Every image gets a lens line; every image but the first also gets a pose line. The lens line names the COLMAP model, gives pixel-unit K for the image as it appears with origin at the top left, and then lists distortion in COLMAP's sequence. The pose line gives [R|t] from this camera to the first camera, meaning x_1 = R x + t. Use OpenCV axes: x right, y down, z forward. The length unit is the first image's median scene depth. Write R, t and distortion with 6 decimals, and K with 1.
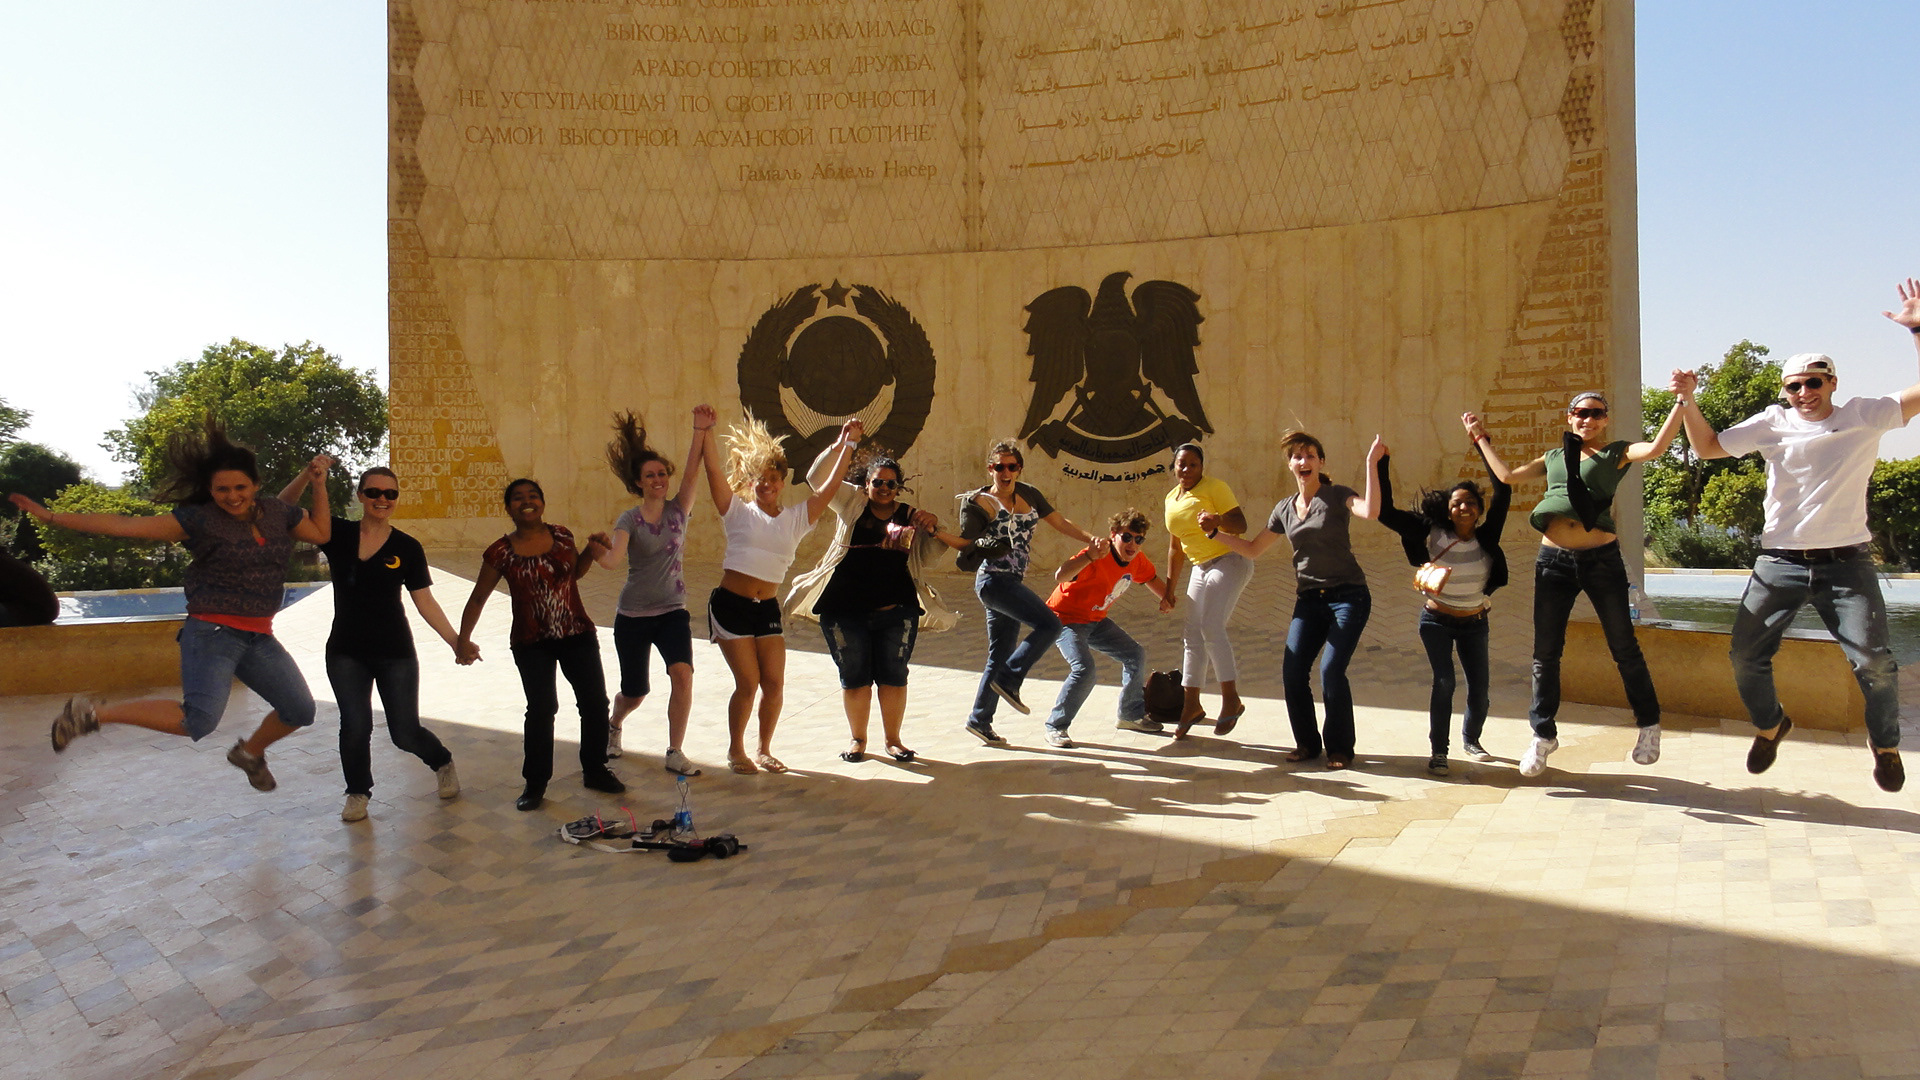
lens RADIAL K [[1393.4, 0, 947.1], [0, 1393.4, 560.5], [0, 0, 1]] dist [-0.004715, 0.014144]
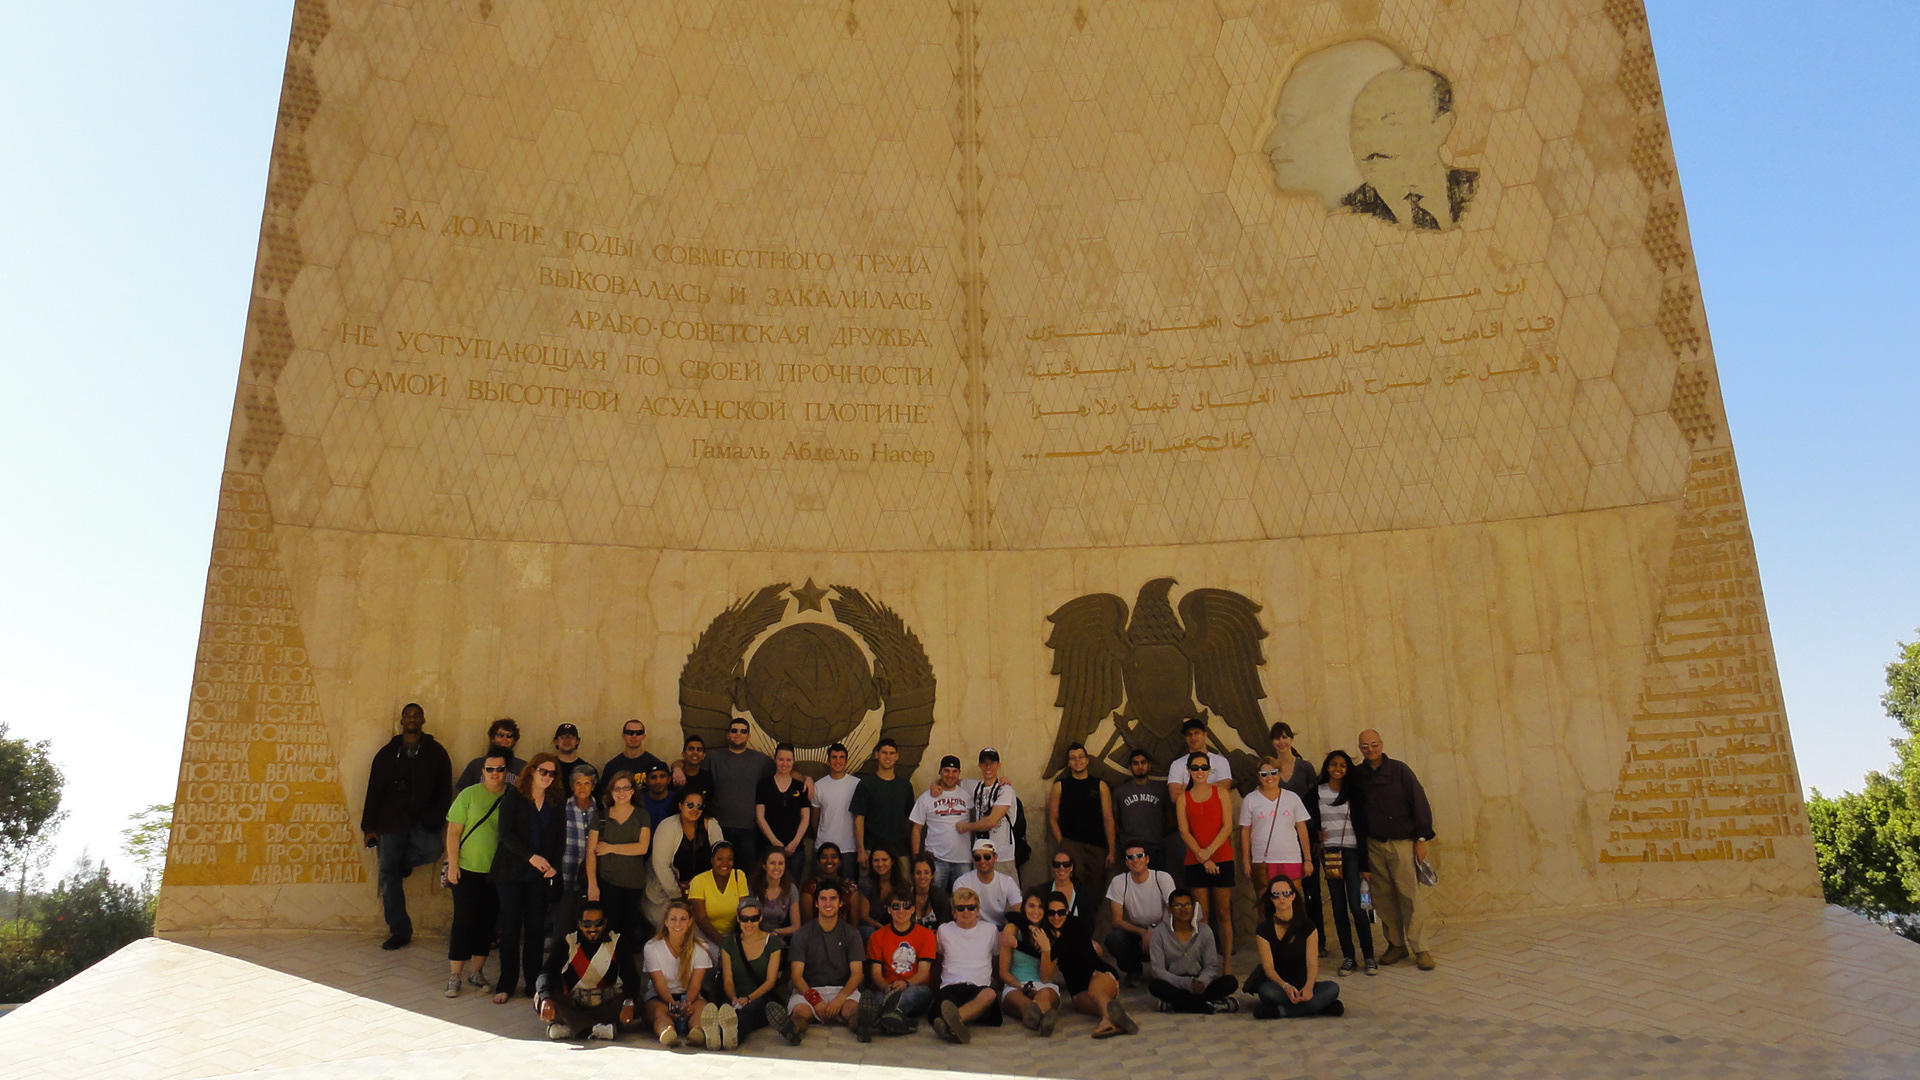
lens RADIAL K [[1393.4, 0, 957.7], [0, 1393.4, 537.0], [0, 0, 1]] dist [-0.004715, 0.014144]
pose [[0.978902, 0.045489, 0.199201, -0.161390], [0.016508, 0.954110, -0.299002, 0.017800], [-0.203661, 0.295982, 0.933229, 0.230288]]
